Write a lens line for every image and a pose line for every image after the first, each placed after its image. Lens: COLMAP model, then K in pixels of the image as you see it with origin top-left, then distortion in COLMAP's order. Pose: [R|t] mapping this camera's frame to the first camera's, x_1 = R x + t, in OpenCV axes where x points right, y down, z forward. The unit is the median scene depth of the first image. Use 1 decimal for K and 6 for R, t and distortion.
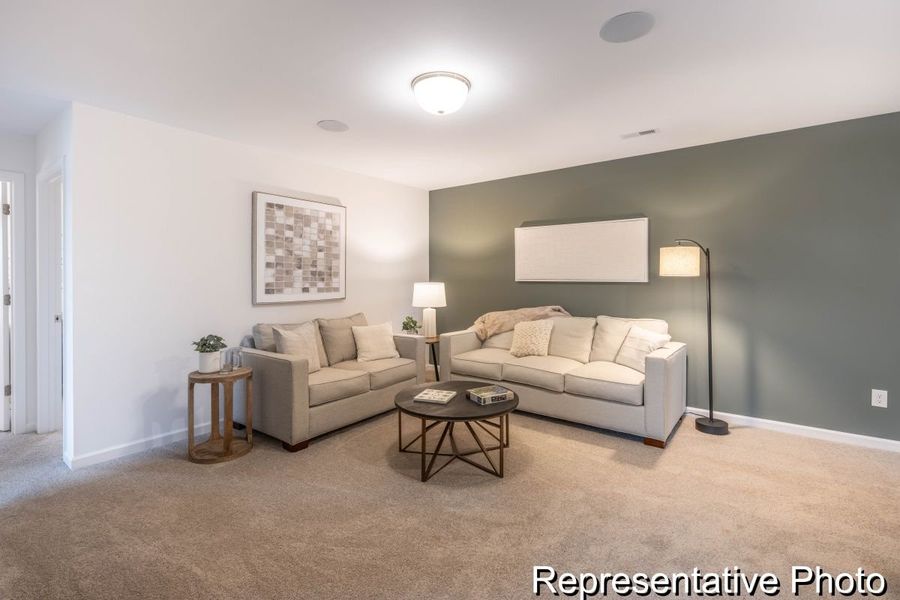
lens RADIAL K [[418.4, 0, 450.3], [0, 418.4, 279.0], [0, 0, 1]] dist [-0.000370, -0.000036]
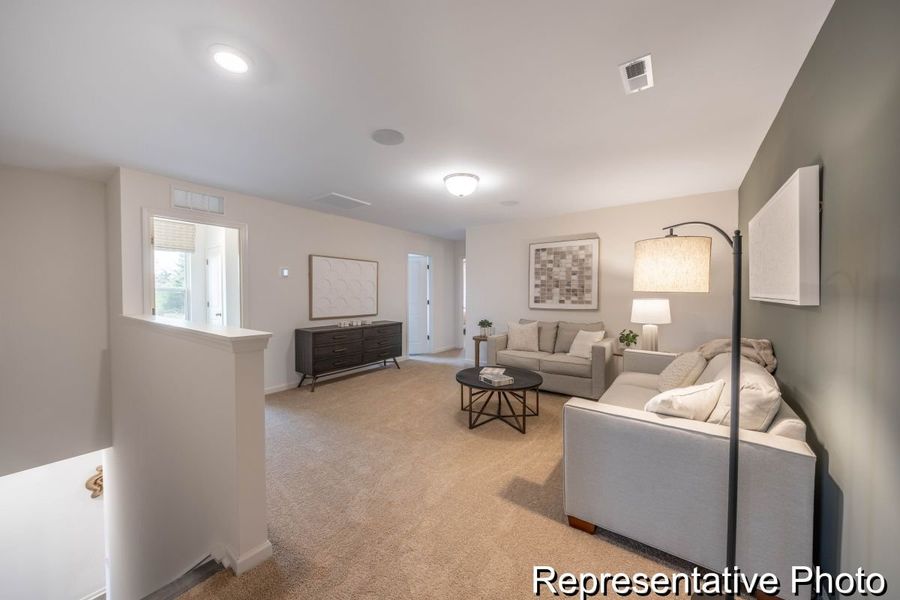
lens RADIAL K [[322.1, 0, 450.0], [0, 322.1, 300.0], [0, 0, 1]] dist [-0.000144, -0.000010]
pose [[0.026433, 0.022677, -0.999393, 0.791358], [-0.000664, 0.999743, 0.022667, -0.005305], [0.999650, 0.000064, 0.026441, 0.569095]]
